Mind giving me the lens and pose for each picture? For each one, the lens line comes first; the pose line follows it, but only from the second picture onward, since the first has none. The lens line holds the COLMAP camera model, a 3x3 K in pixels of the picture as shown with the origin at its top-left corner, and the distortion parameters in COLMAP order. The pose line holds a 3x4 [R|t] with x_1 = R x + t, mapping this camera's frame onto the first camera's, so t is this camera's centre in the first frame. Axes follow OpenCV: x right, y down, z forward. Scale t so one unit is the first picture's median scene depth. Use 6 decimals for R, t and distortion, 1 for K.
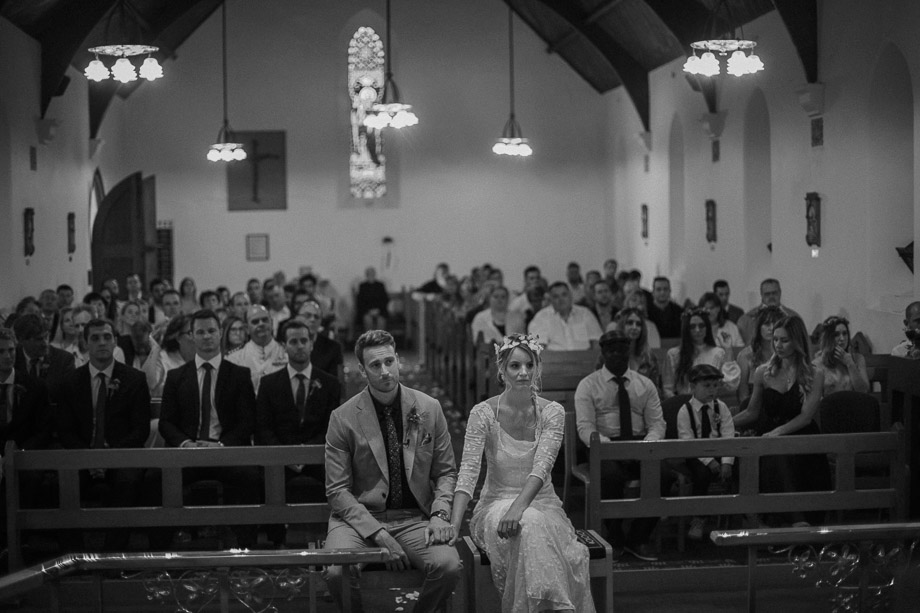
lens RADIAL K [[1329.0, 0, 460.2], [0, 1329.0, 306.4], [0, 0, 1]] dist [-0.061103, 0.000000]
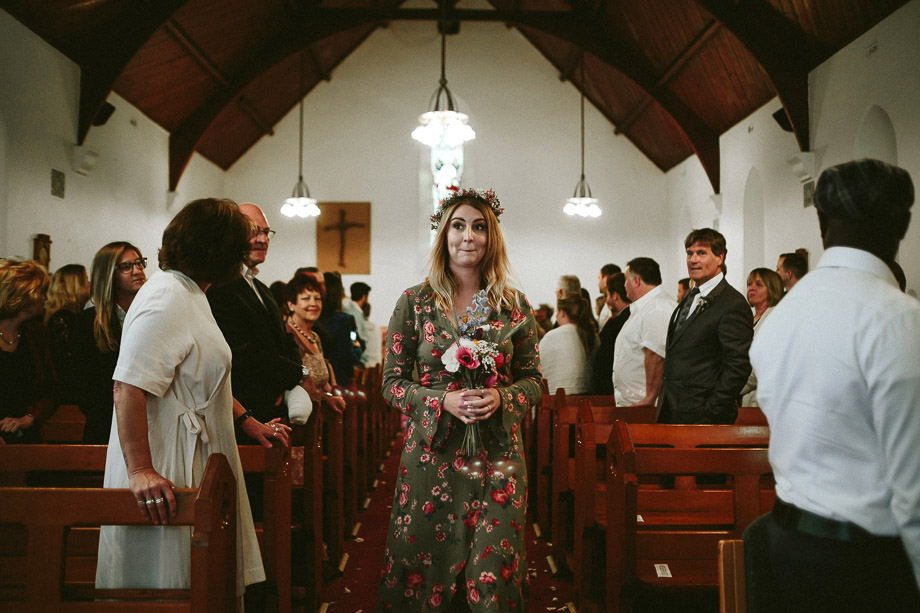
lens RADIAL K [[944.6, 0, 459.1], [0, 944.6, 309.2], [0, 0, 1]] dist [-0.048273, 0.000000]
pose [[0.996319, 0.017328, -0.083957, 0.007277], [-0.023556, 0.996997, -0.073767, 0.011781], [0.082426, 0.075473, 0.993735, 0.281591]]
